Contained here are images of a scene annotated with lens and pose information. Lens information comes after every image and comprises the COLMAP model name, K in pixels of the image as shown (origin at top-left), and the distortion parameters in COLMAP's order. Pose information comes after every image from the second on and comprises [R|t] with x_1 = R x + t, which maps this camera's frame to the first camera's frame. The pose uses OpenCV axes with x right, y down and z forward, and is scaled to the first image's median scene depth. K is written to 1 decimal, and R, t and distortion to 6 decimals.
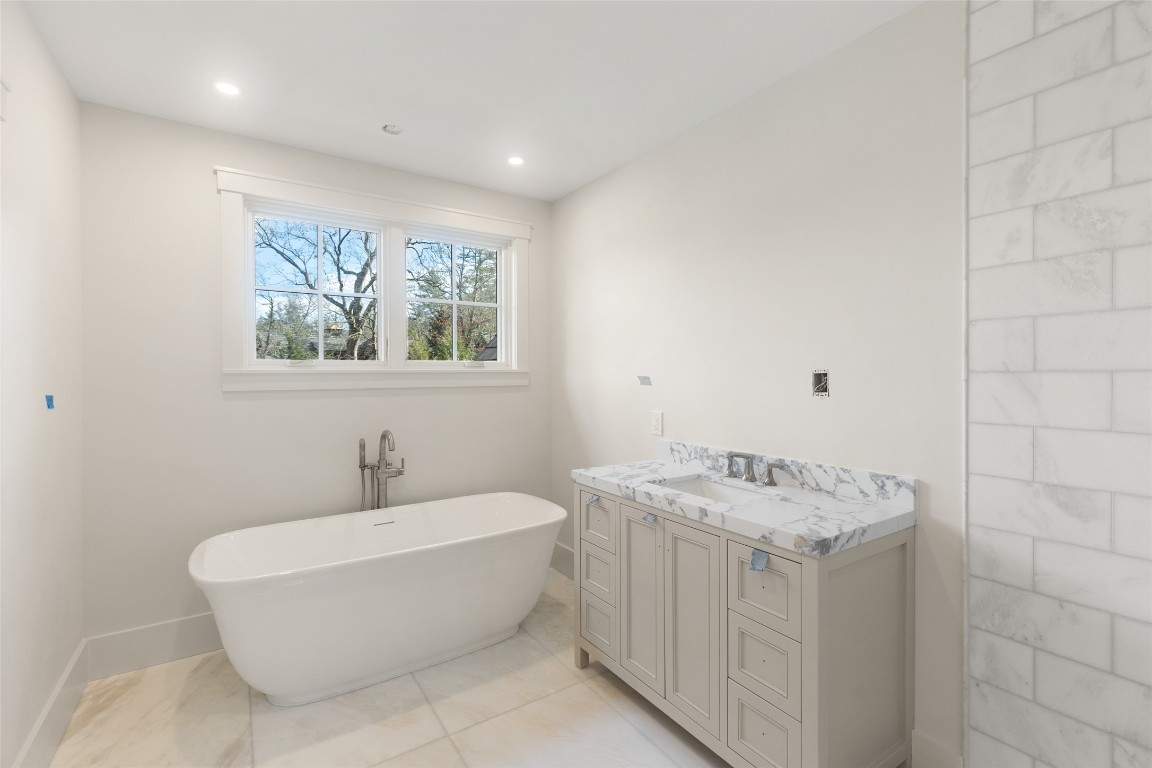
lens RADIAL K [[516.6, 0, 577.0], [0, 516.6, 378.0], [0, 0, 1]] dist [-0.001015, -0.000193]
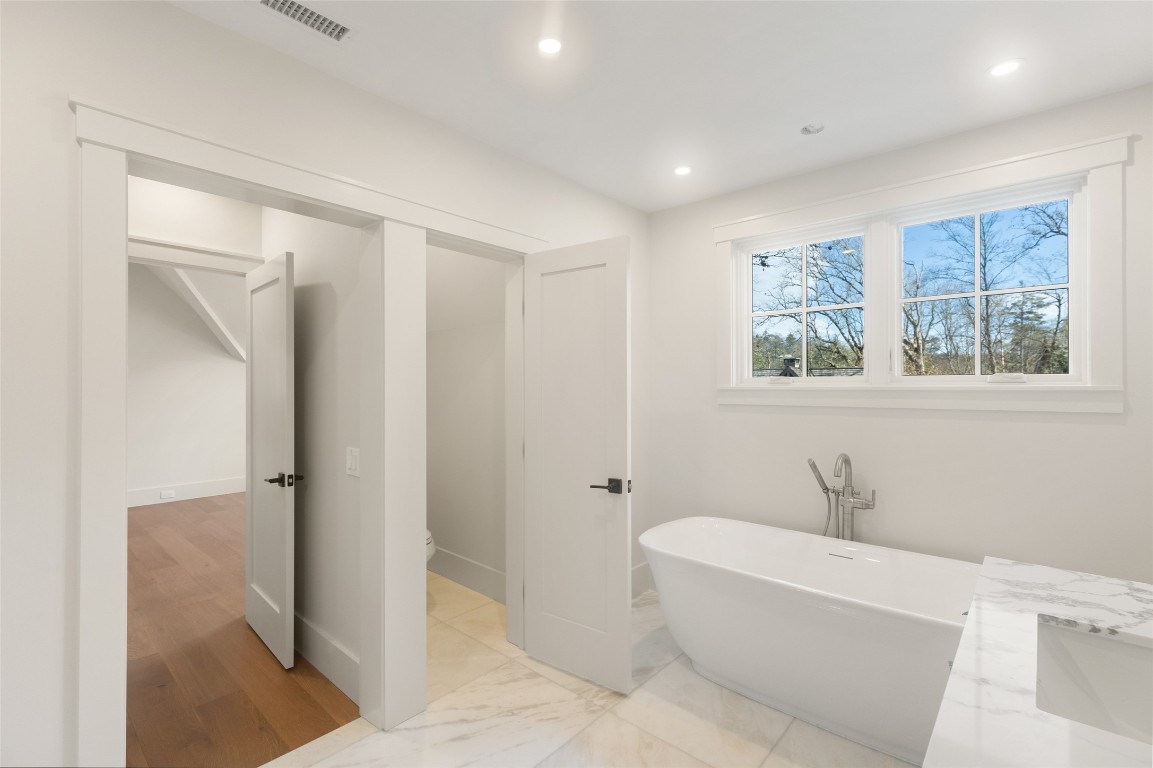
lens RADIAL K [[517.0, 0, 576.2], [0, 517.0, 384.3], [0, 0, 1]] dist [-0.001015, -0.000193]
pose [[0.239523, 0.001521, -0.970890, 0.388472], [-0.007344, 0.999973, -0.000245, -0.016414], [0.970863, 0.007189, 0.239528, 0.322320]]
